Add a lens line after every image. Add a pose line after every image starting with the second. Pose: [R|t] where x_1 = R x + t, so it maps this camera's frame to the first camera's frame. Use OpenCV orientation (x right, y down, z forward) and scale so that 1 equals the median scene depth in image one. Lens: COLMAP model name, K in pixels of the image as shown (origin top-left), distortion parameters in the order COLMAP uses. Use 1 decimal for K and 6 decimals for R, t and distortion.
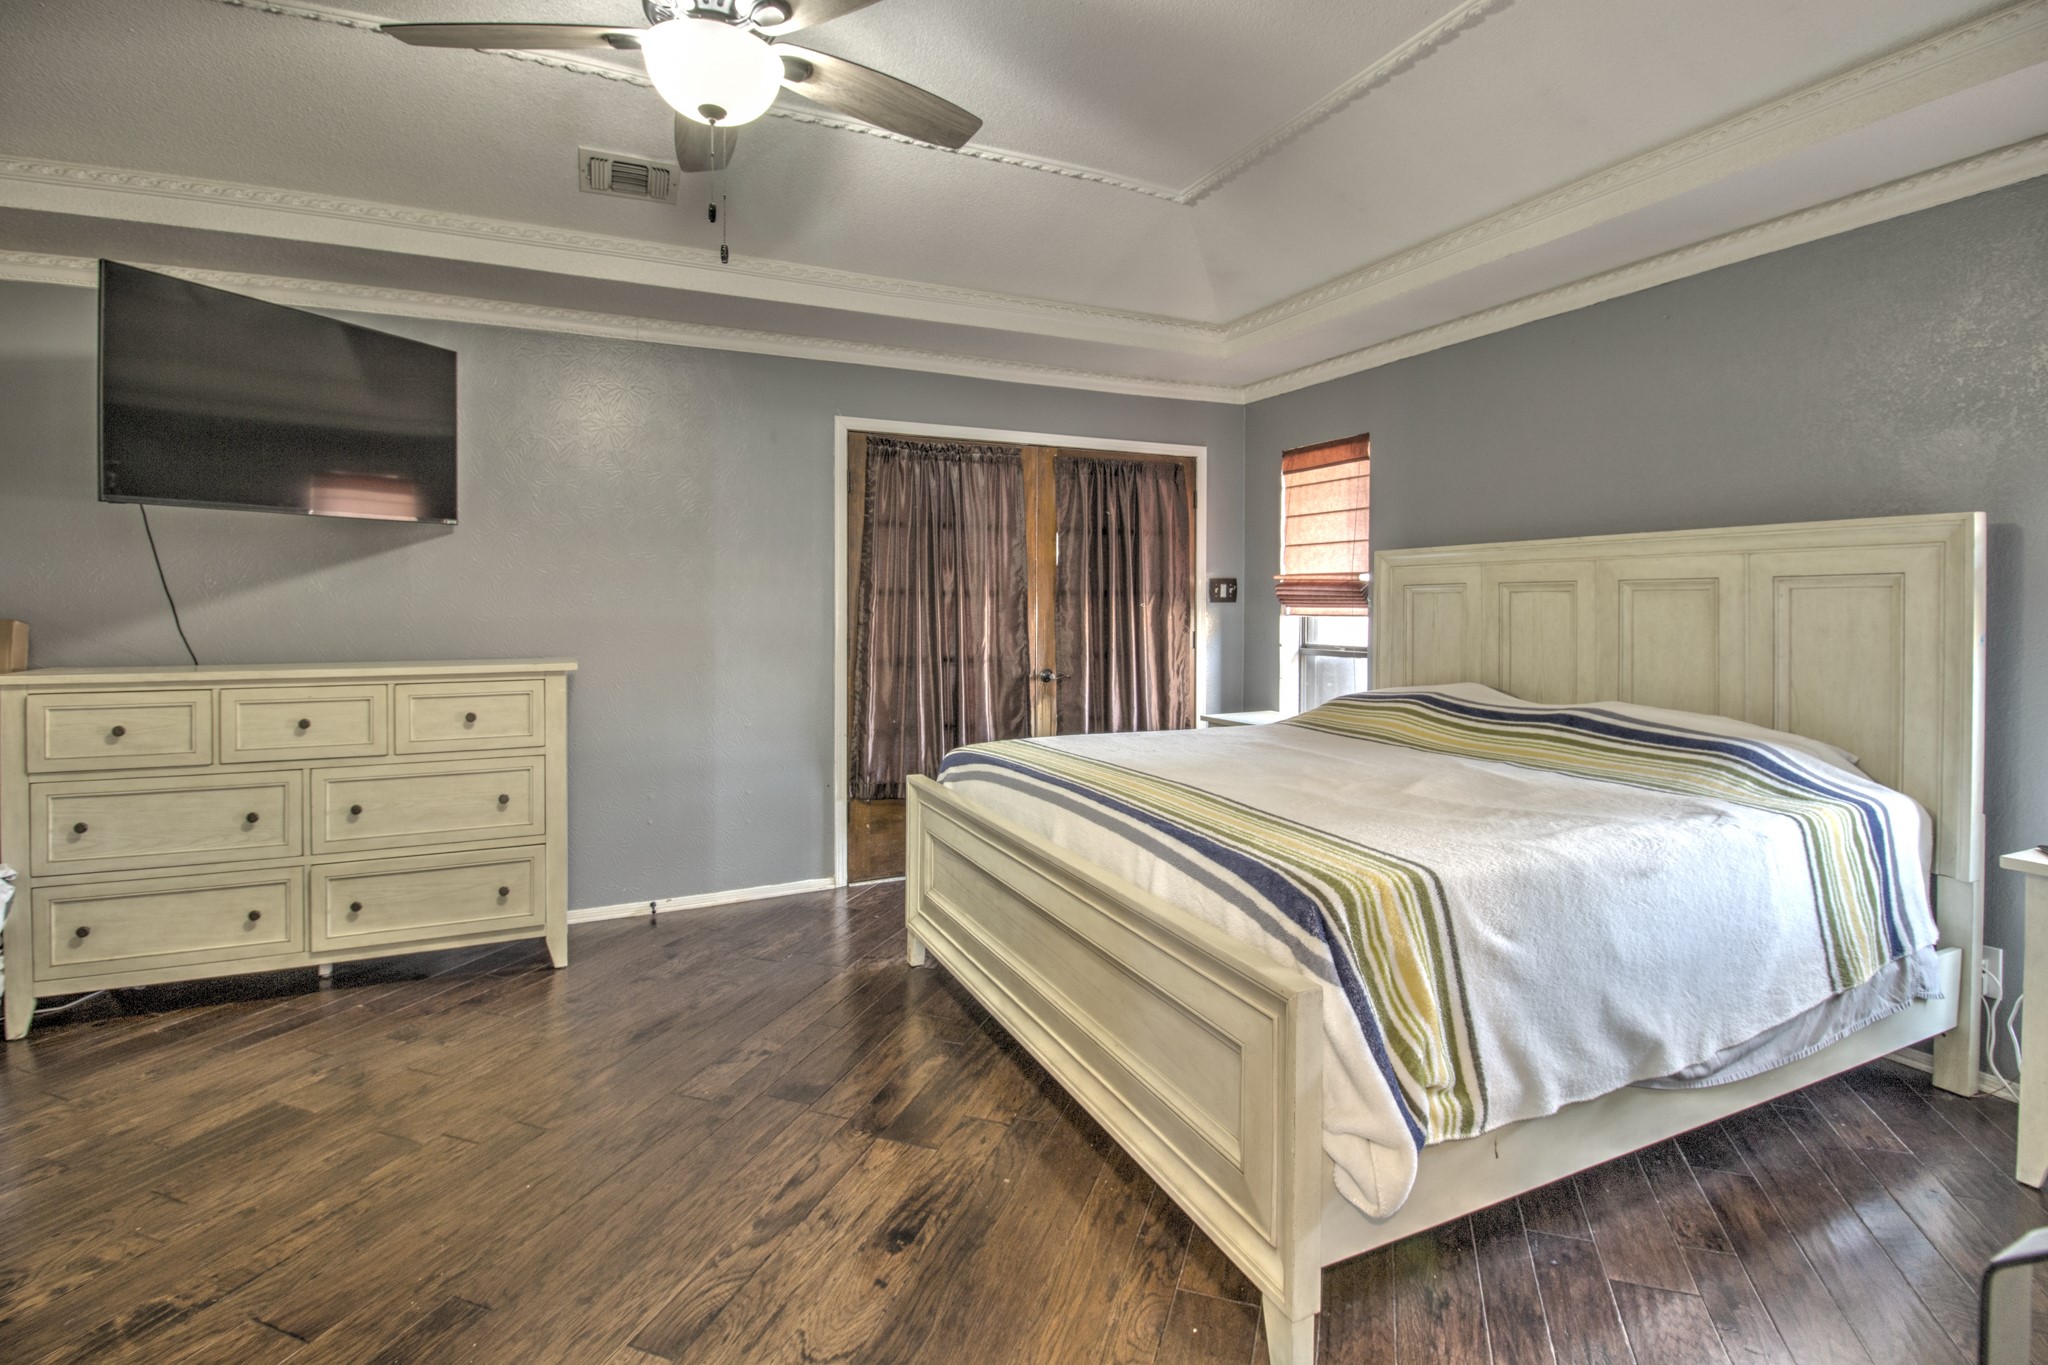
lens RADIAL K [[971.7, 0, 1000.5], [0, 971.7, 611.7], [0, 0, 1]] dist [-0.000601, -0.013428]
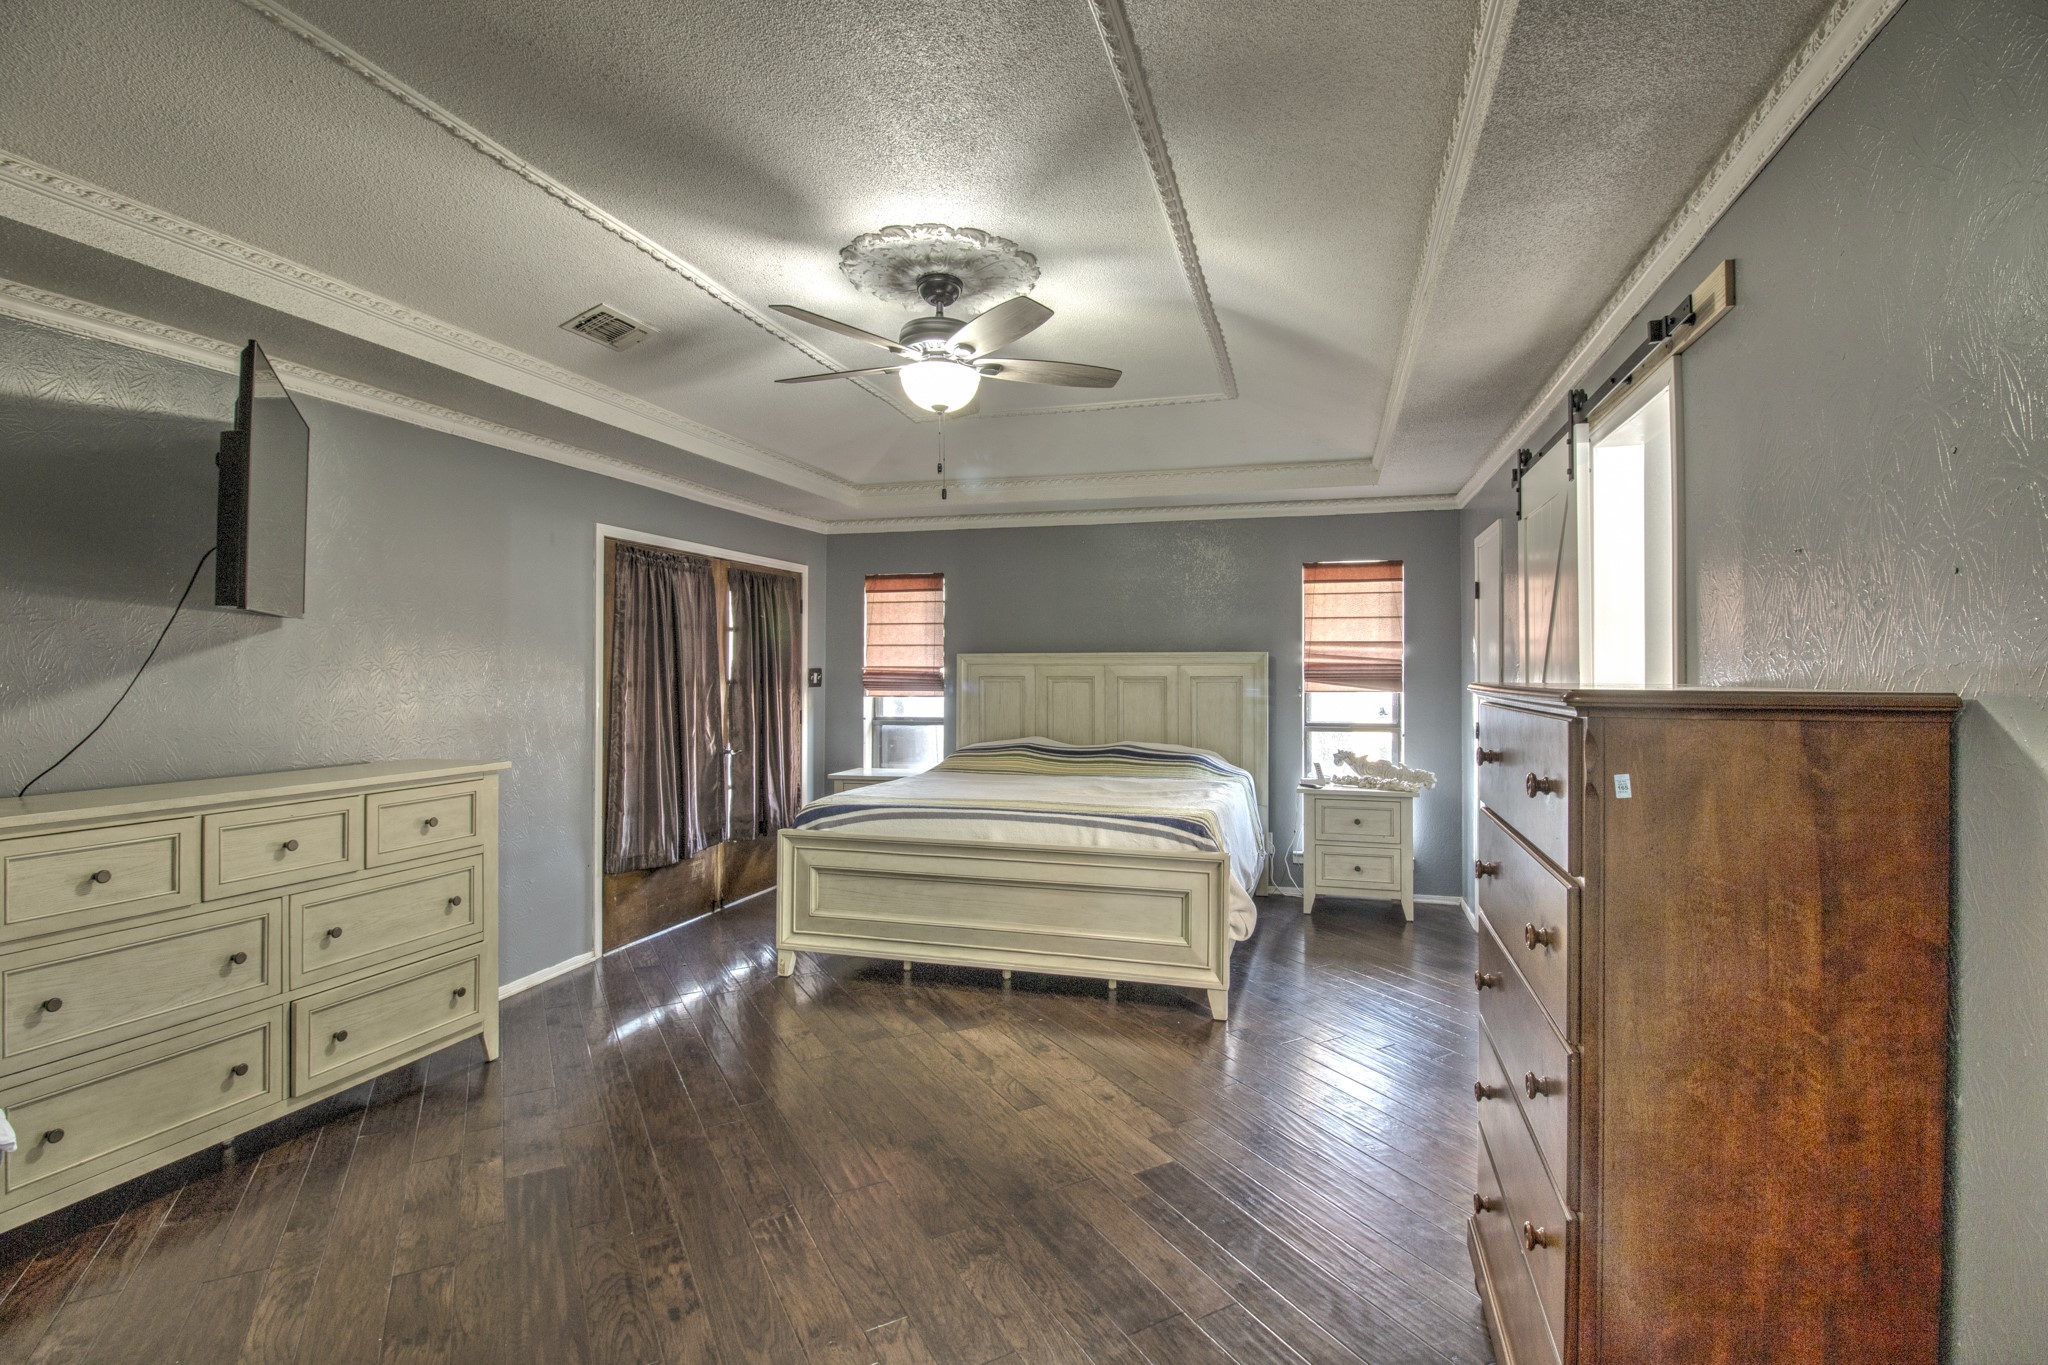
lens RADIAL K [[1034.0, 0, 1060.0], [0, 1034.0, 651.1], [0, 0, 1]] dist [0.000243, -0.016582]
pose [[0.624316, 0.012888, 0.781065, -0.942519], [0.006855, 0.999735, -0.021975, -0.036968], [-0.781141, 0.019074, 0.624063, -0.154985]]
